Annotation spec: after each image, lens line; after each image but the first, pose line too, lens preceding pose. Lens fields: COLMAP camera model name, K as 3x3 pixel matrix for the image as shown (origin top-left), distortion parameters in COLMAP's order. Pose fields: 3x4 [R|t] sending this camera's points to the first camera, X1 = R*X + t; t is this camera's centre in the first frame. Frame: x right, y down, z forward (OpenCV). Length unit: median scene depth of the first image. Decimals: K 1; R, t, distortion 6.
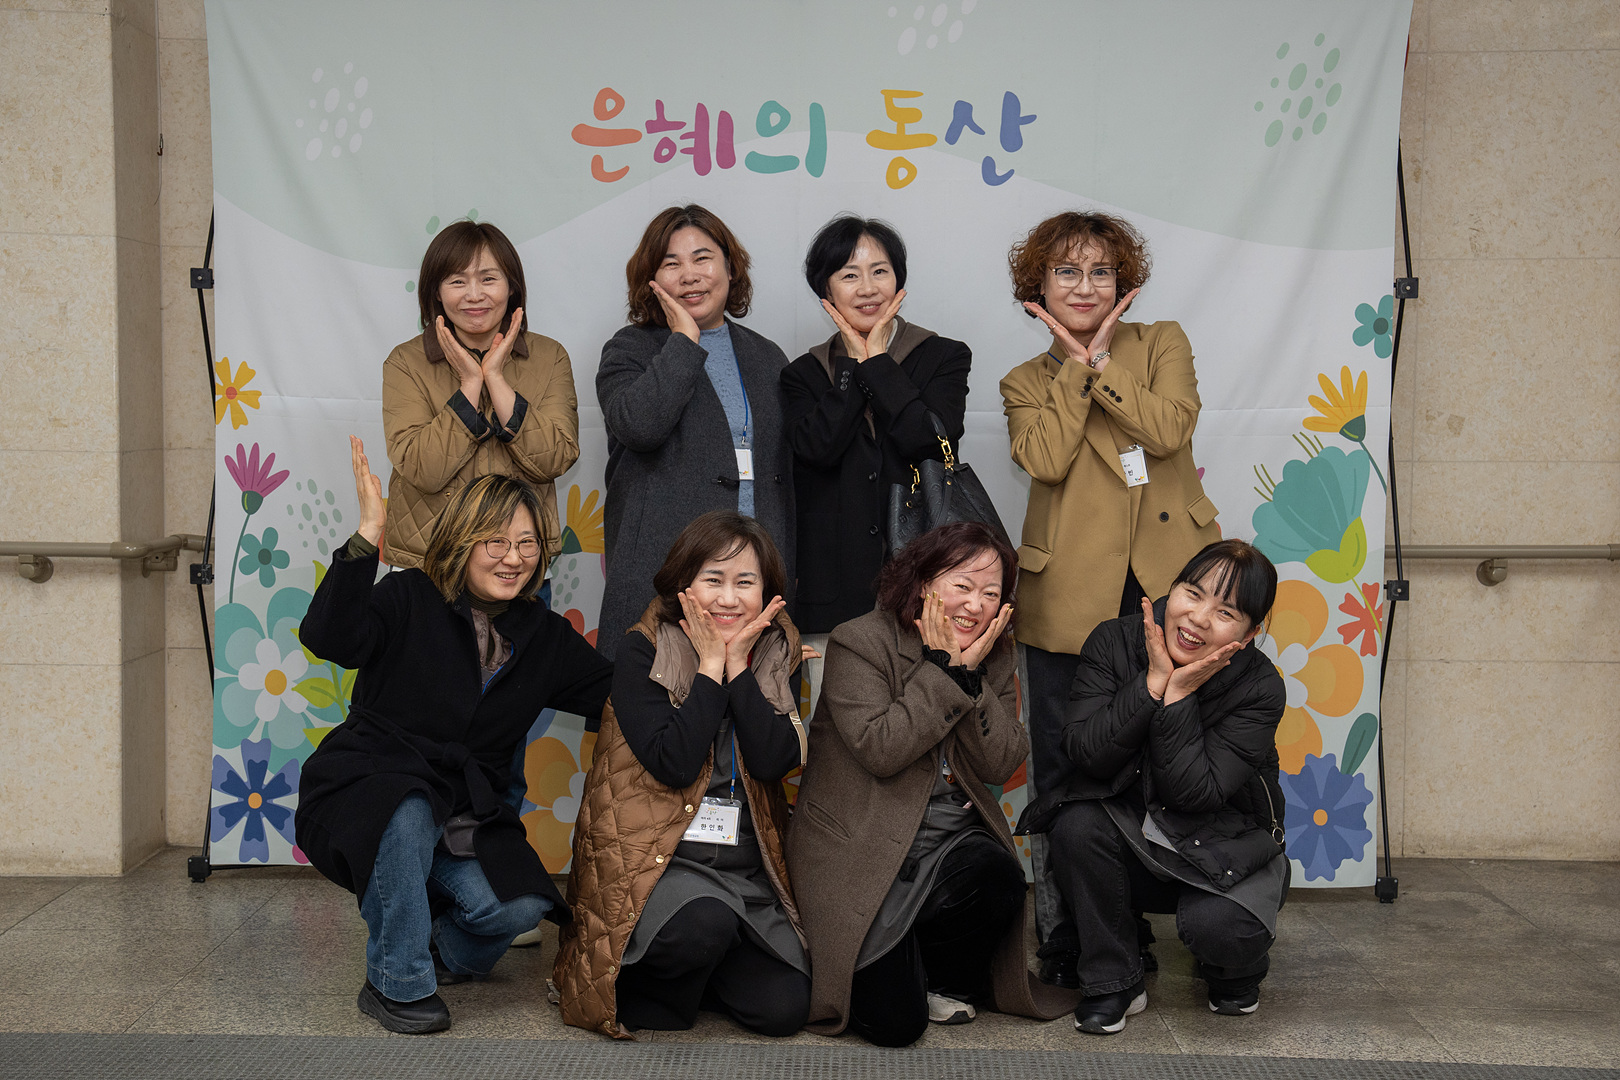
lens RADIAL K [[2087.6, 0, 802.2], [0, 2087.6, 547.6], [0, 0, 1]] dist [0.072634, 0.207005]
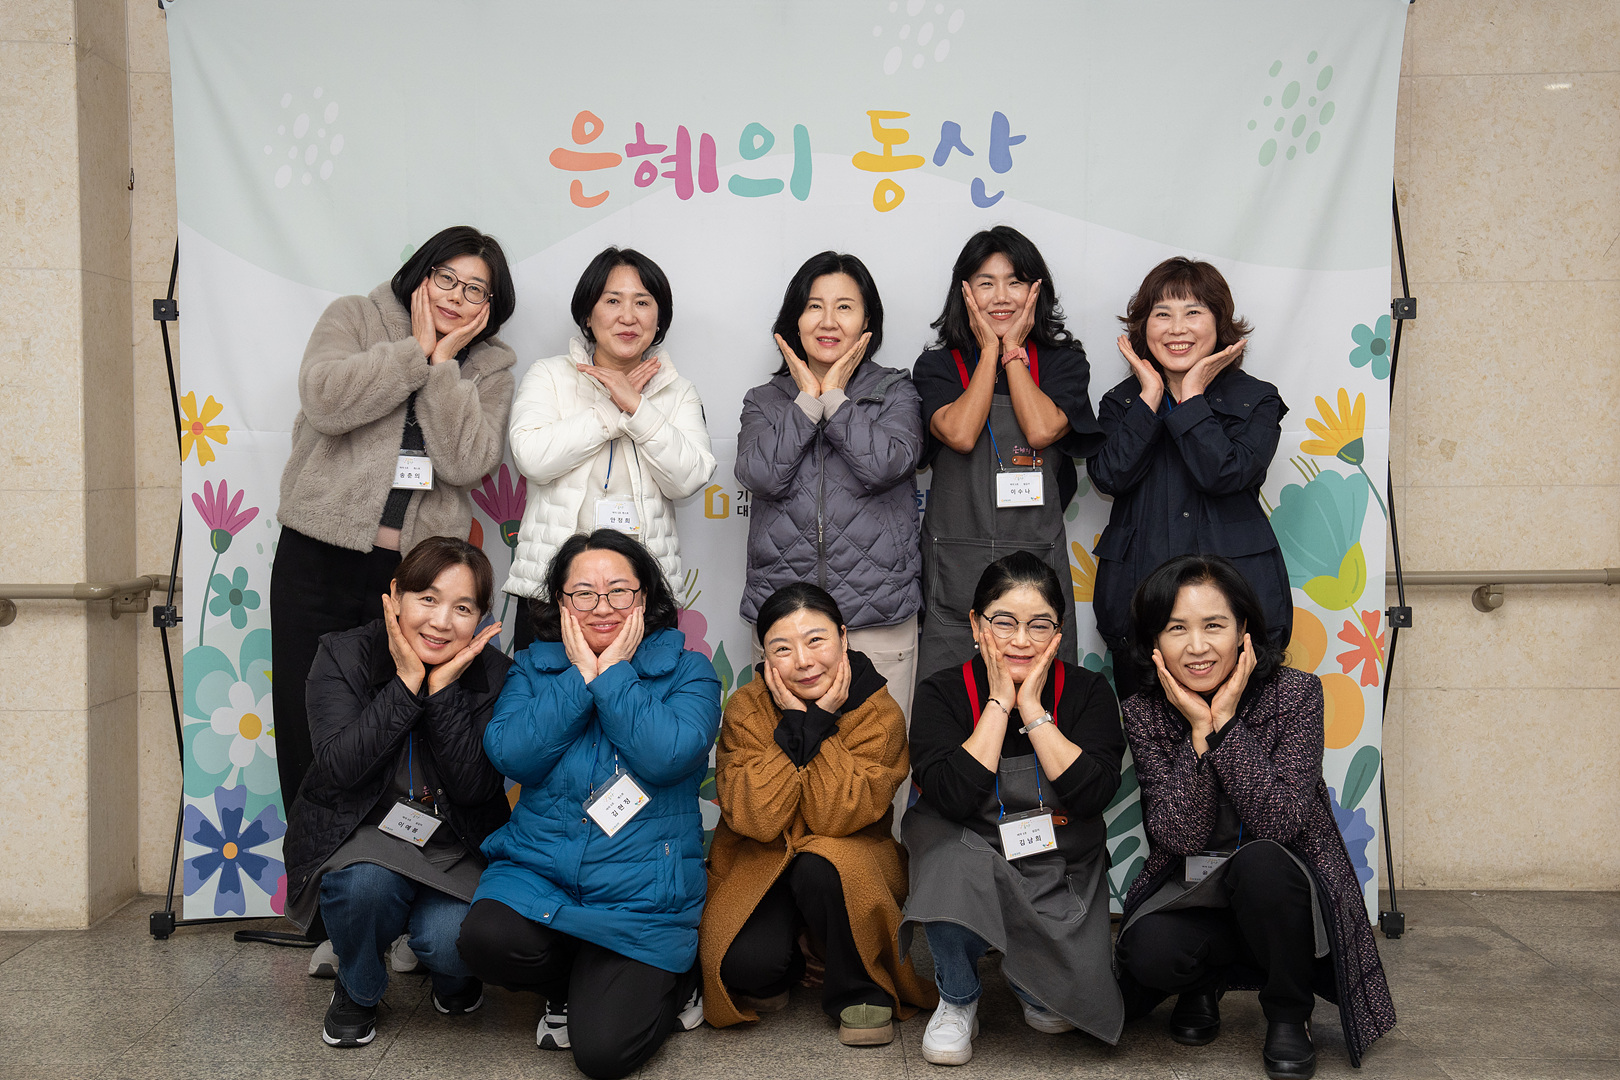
lens RADIAL K [[1925.7, 0, 793.5], [0, 1925.7, 532.9], [0, 0, 1]] dist [0.013315, 0.263663]
pose [[0.999773, -0.011478, 0.017972, -0.014452], [0.011984, 0.999528, -0.028301, 0.003094], [-0.017639, 0.028510, 0.999438, 0.105185]]
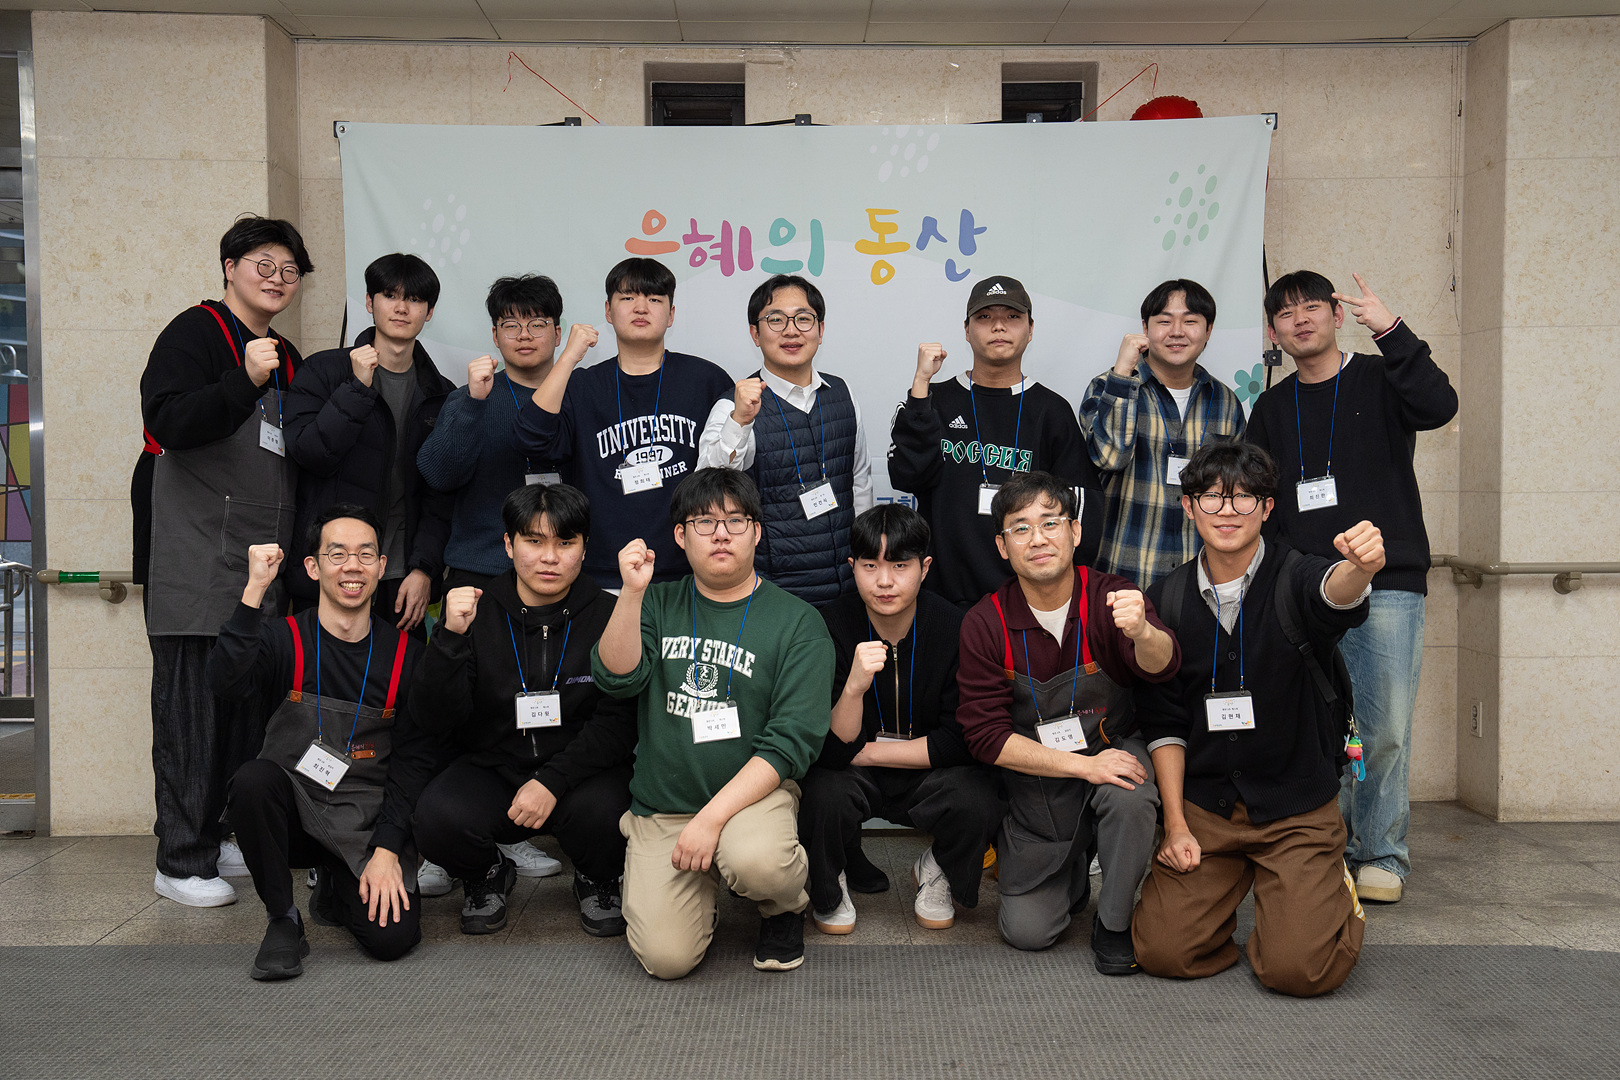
lens RADIAL K [[1744.9, 0, 810.0], [0, 1744.9, 540.0], [0, 0, 1]] dist [-0.016121, 0.215098]
pose [[0.999667, -0.015046, 0.020973, -0.021514], [0.015634, 0.999481, -0.028173, 0.014118], [-0.020539, 0.028491, 0.999383, -0.062280]]
